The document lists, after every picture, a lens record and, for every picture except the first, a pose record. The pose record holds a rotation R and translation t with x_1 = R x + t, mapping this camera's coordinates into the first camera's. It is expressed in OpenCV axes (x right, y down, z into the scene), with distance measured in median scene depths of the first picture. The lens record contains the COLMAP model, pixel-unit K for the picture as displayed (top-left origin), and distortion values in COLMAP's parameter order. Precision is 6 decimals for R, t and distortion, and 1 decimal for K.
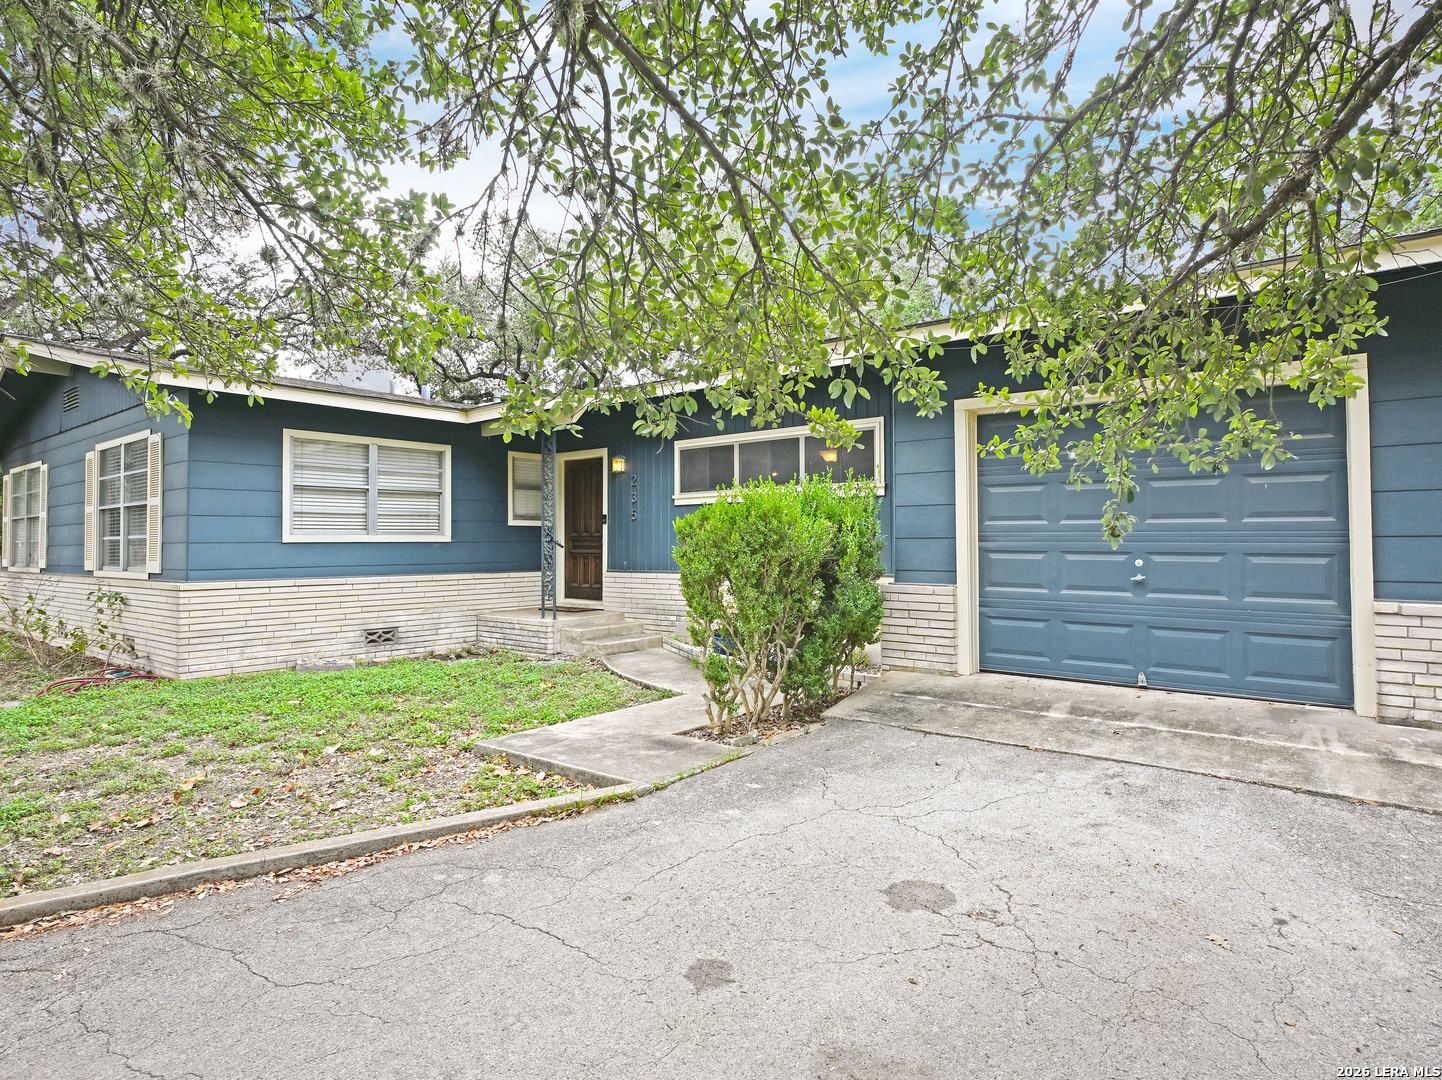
lens RADIAL K [[760.4, 0, 721.0], [0, 760.4, 540.0], [0, 0, 1]] dist [0.001001, 0.000541]
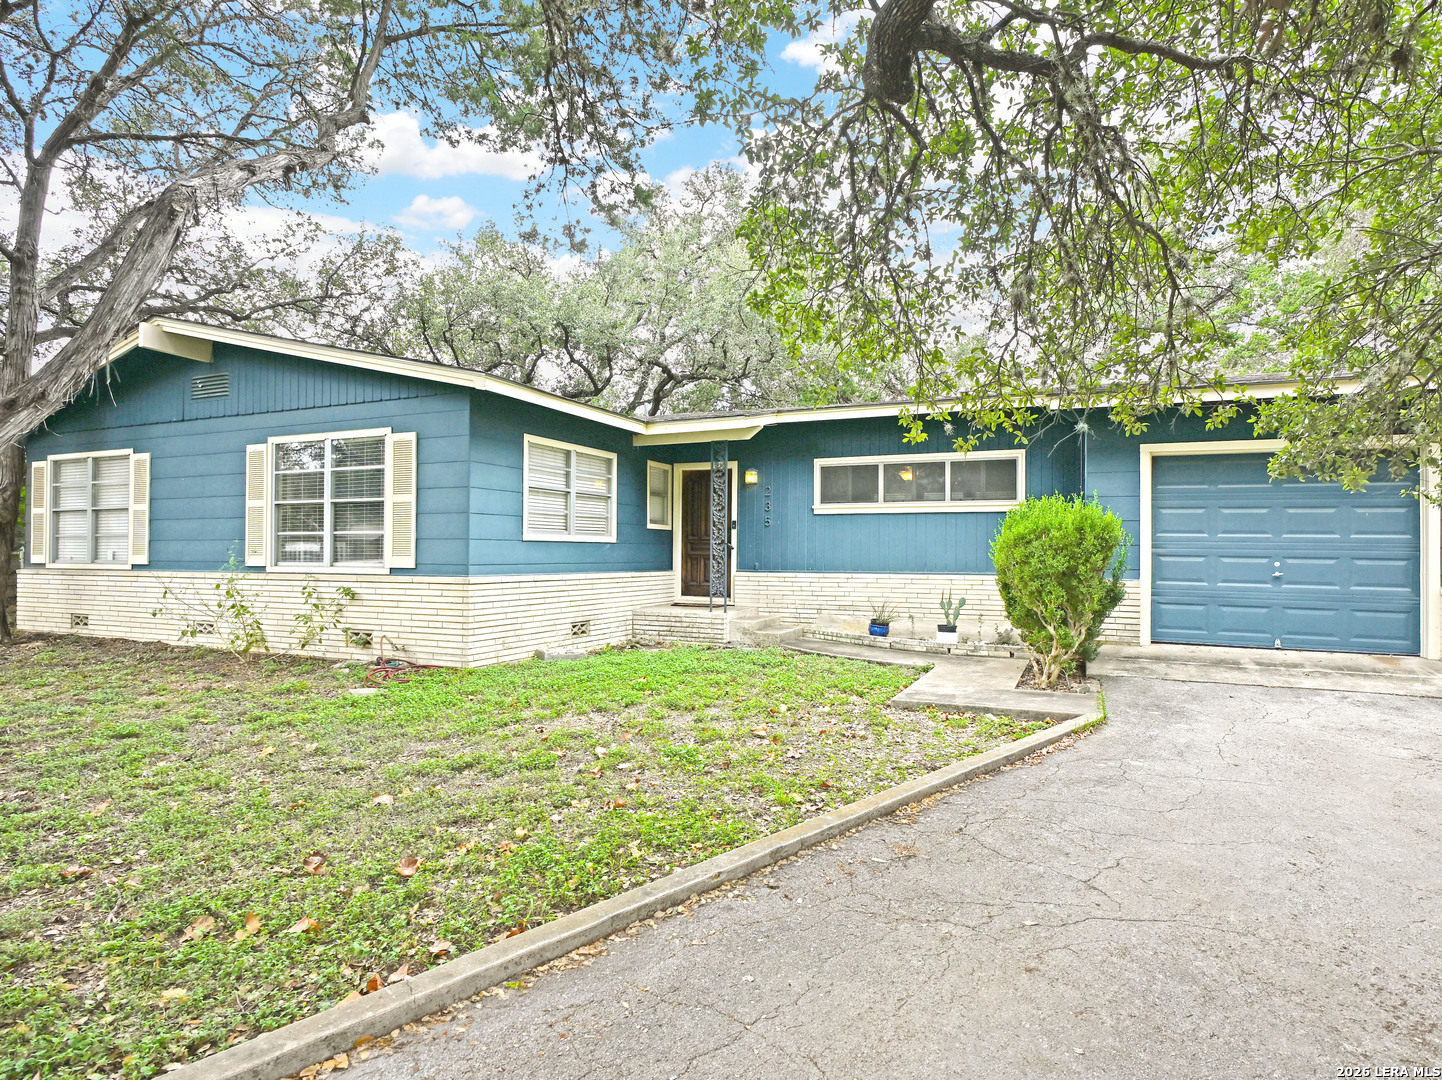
lens RADIAL K [[760.4, 0, 721.0], [0, 760.4, 540.0], [0, 0, 1]] dist [0.001001, 0.000541]
pose [[0.967793, 0.017807, 0.251118, -0.521759], [-0.015117, 0.999806, -0.012638, 0.011250], [-0.251294, 0.008435, 0.967874, -0.092439]]
